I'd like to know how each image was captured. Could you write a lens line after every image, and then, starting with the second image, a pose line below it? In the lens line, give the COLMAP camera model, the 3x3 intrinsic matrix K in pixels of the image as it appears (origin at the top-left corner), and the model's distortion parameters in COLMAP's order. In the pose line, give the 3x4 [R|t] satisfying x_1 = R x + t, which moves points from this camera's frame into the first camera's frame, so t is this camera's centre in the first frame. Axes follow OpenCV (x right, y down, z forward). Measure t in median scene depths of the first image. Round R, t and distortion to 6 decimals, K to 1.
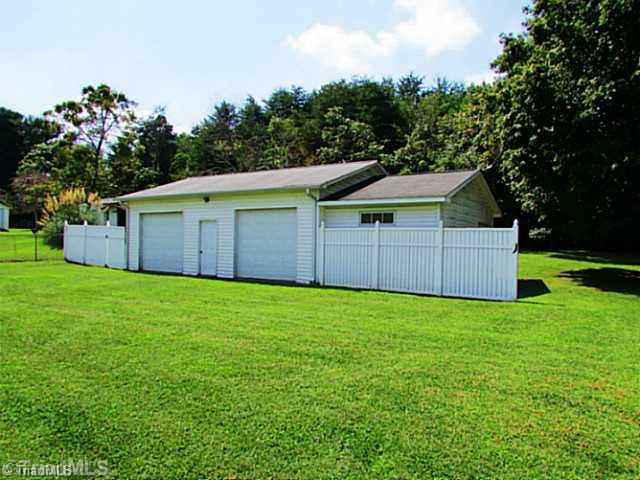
lens RADIAL K [[481.0, 0, 320.0], [0, 481.0, 240.0], [0, 0, 1]] dist [0.012296, 0.003510]
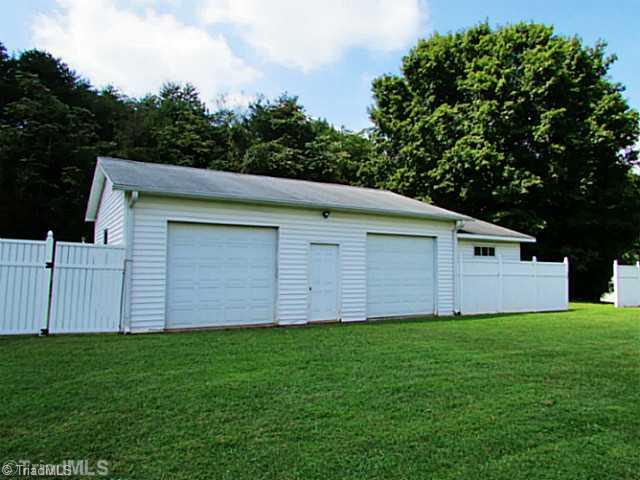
lens RADIAL K [[481.0, 0, 320.0], [0, 481.0, 240.0], [0, 0, 1]] dist [0.012296, 0.003510]
pose [[0.437950, 0.036680, 0.898251, -1.000852], [-0.016627, 0.999327, -0.032701, -0.026776], [-0.898846, -0.000614, 0.438265, 0.793782]]
